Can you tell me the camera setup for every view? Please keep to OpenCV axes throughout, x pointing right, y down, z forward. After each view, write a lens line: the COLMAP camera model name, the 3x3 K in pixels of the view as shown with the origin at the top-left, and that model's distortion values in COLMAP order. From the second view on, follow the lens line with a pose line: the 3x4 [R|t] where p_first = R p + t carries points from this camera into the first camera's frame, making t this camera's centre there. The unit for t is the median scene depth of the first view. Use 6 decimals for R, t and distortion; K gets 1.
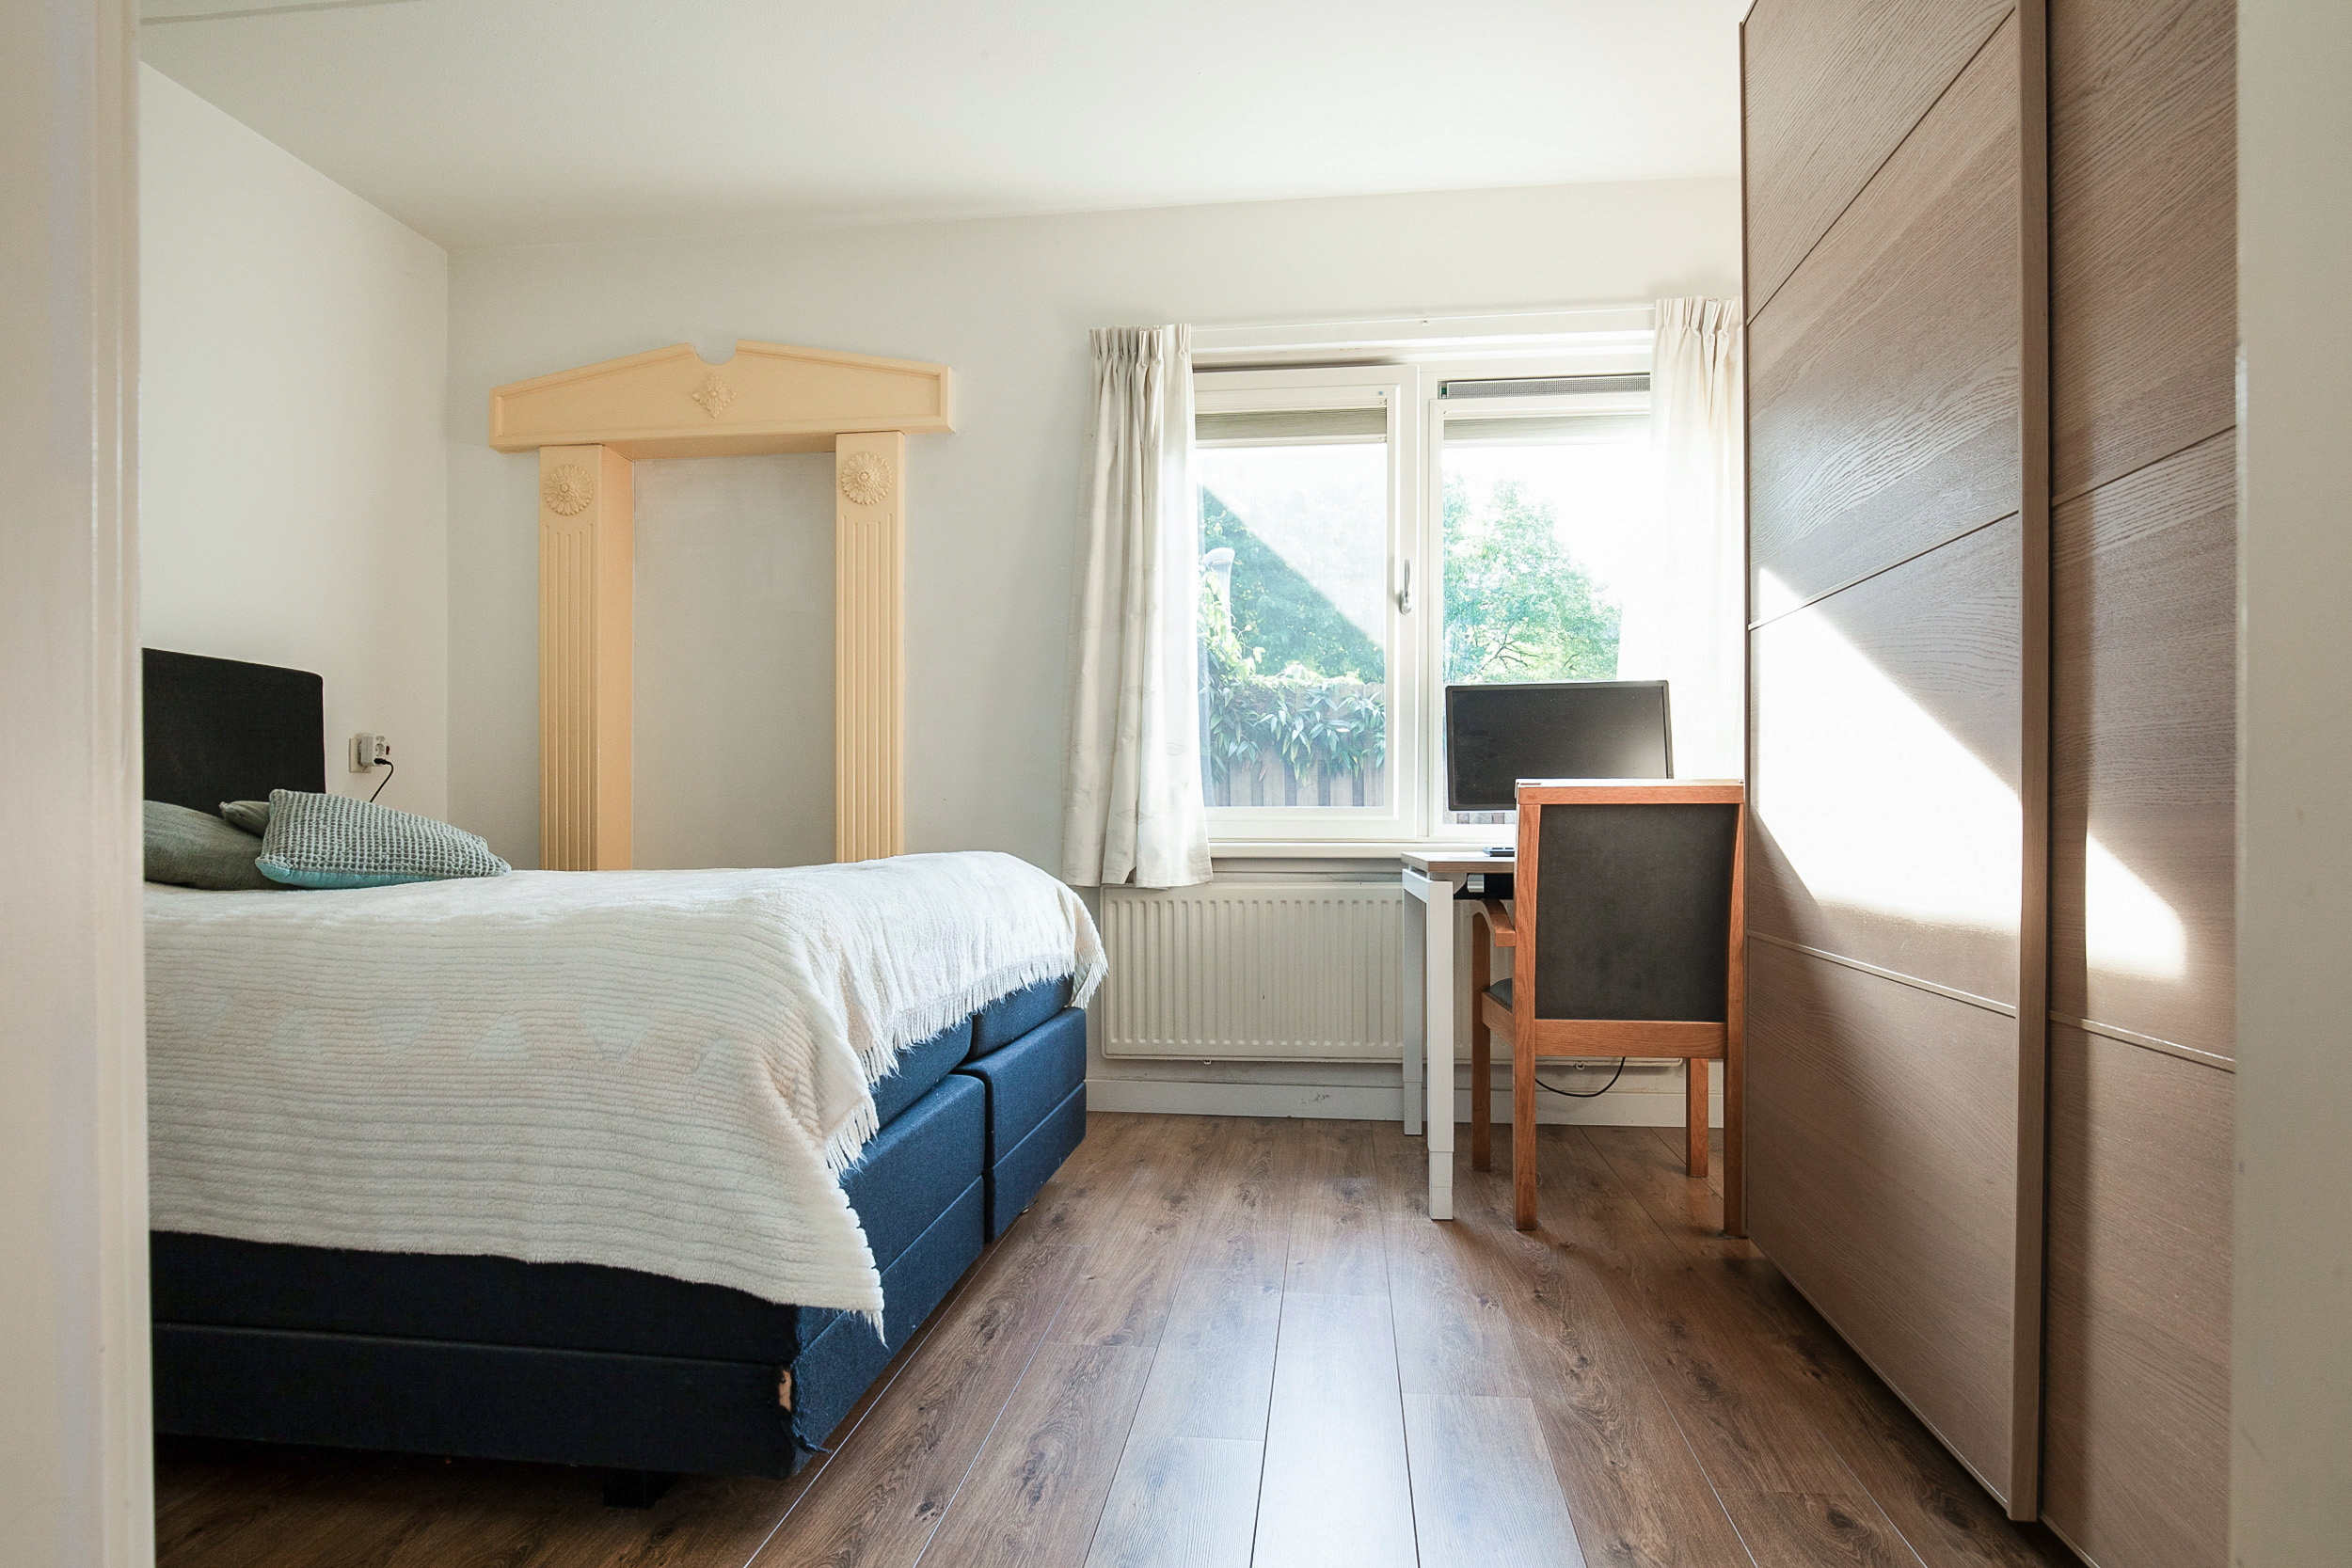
lens RADIAL K [[1312.6, 0, 1178.0], [0, 1312.6, 791.2], [0, 0, 1]] dist [-0.025802, 0.003425]
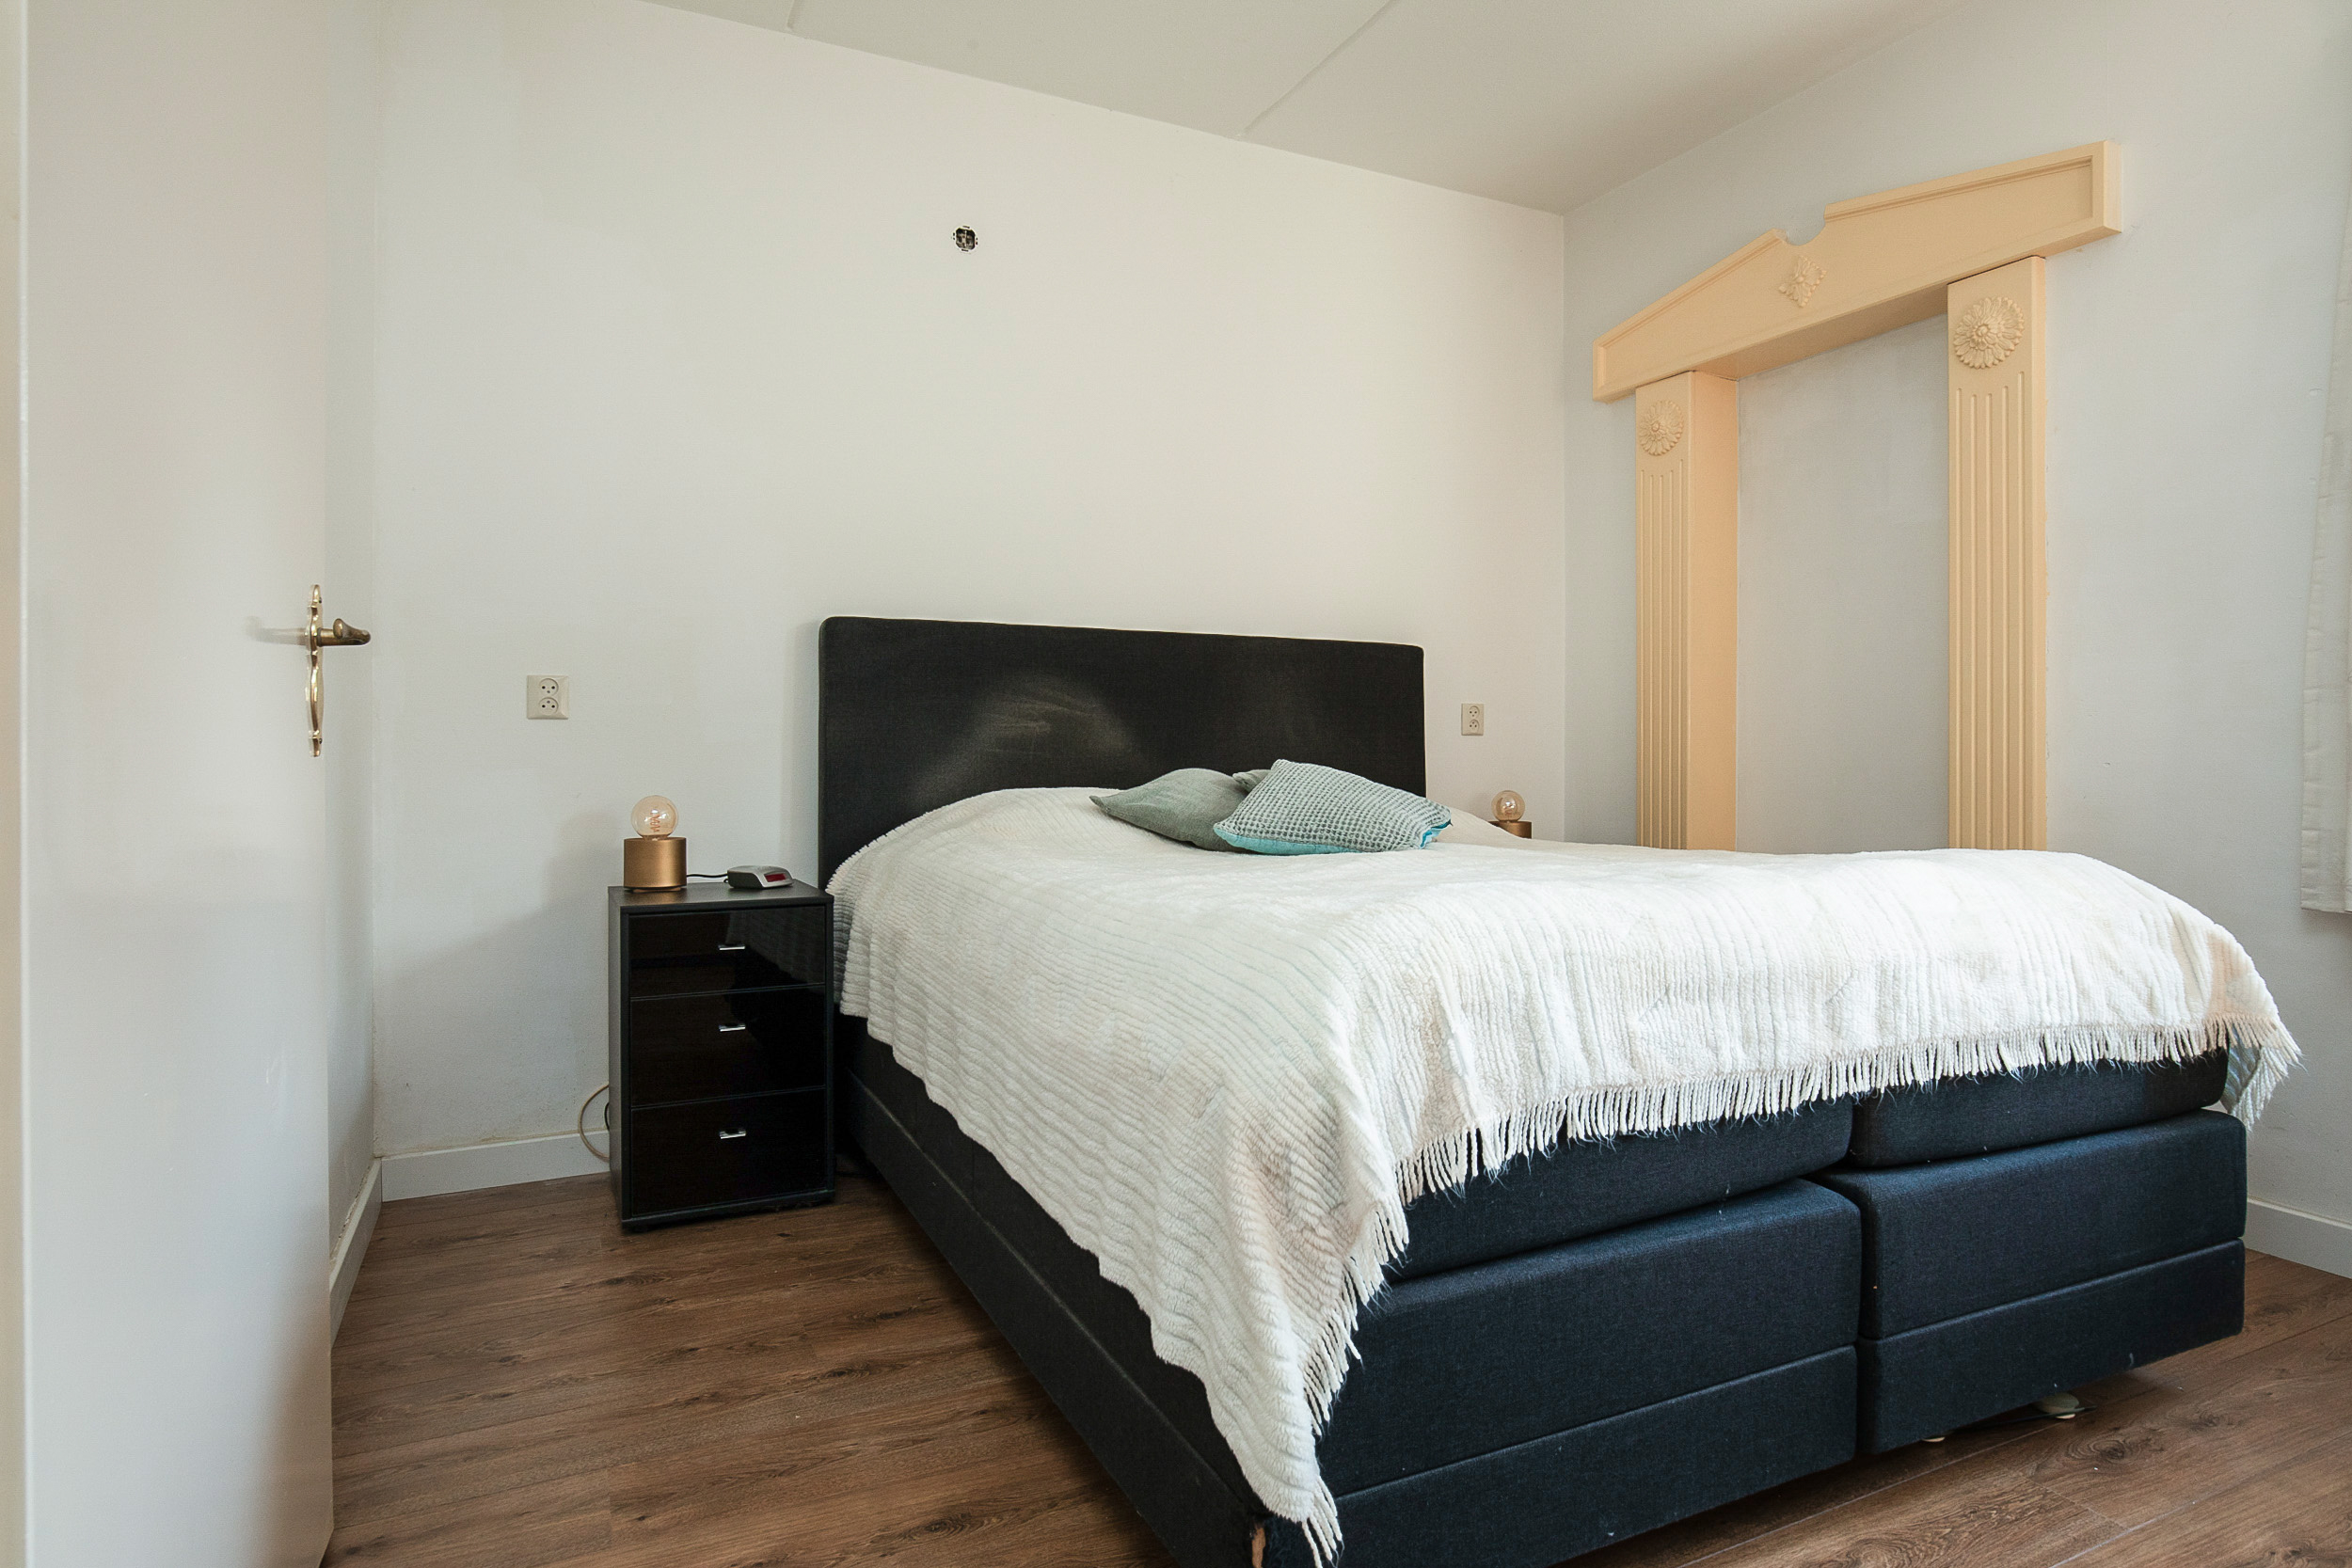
lens RADIAL K [[1312.6, 0, 1180.5], [0, 1312.6, 741.9], [0, 0, 1]] dist [-0.025802, 0.003425]
pose [[0.540666, -0.008656, -0.841193, 0.166420], [0.010001, 0.999943, -0.003861, -0.010350], [0.841178, -0.006325, 0.540721, 0.271463]]
